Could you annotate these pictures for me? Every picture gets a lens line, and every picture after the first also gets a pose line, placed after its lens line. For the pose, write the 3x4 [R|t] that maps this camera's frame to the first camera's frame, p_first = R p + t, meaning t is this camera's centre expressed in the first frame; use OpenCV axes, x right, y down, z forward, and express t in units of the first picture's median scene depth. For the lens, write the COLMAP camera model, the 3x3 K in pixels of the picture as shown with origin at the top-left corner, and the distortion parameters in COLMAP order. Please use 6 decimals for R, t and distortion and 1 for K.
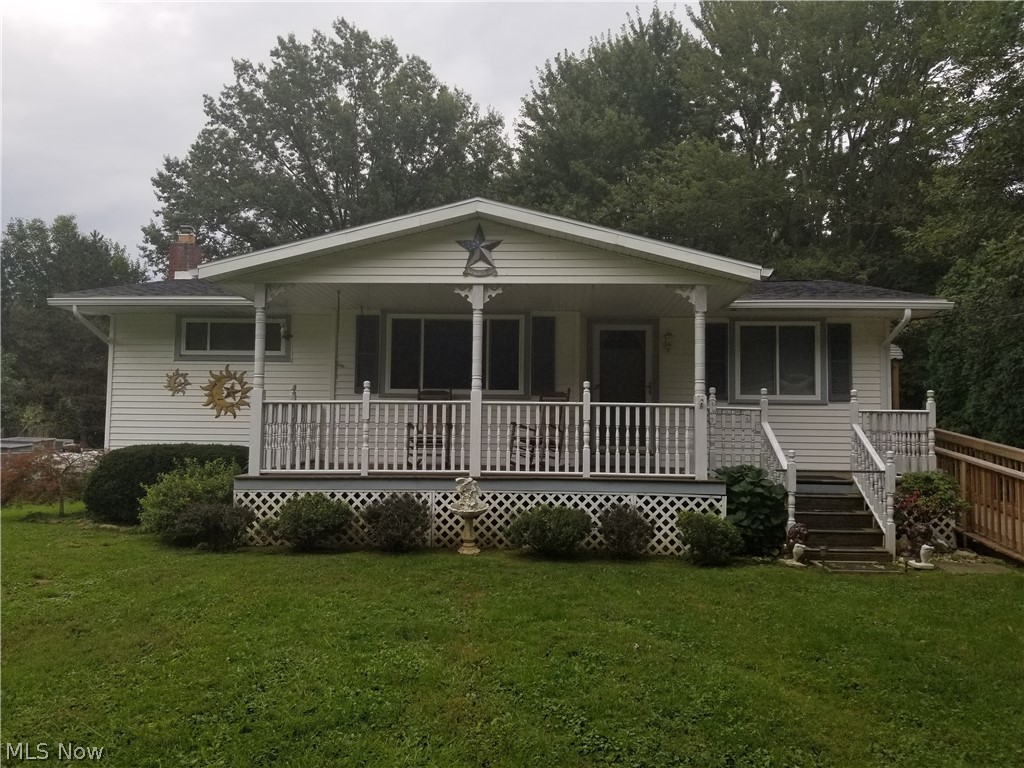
lens RADIAL K [[771.9, 0, 517.0], [0, 771.9, 385.1], [0, 0, 1]] dist [0.031841, -0.037231]
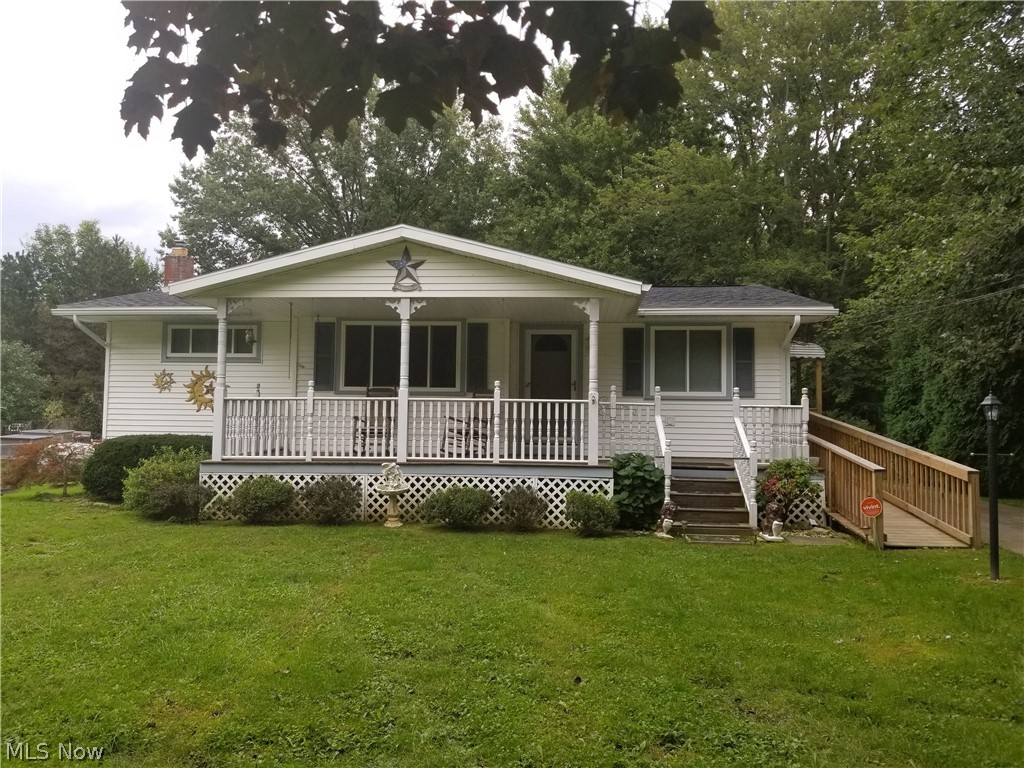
lens RADIAL K [[771.9, 0, 507.0], [0, 771.9, 382.8], [0, 0, 1]] dist [0.031841, -0.037231]
pose [[0.999062, -0.001189, -0.043281, 0.131140], [0.001403, 0.999987, 0.004921, -0.006341], [0.043275, -0.004977, 0.999051, -0.138461]]
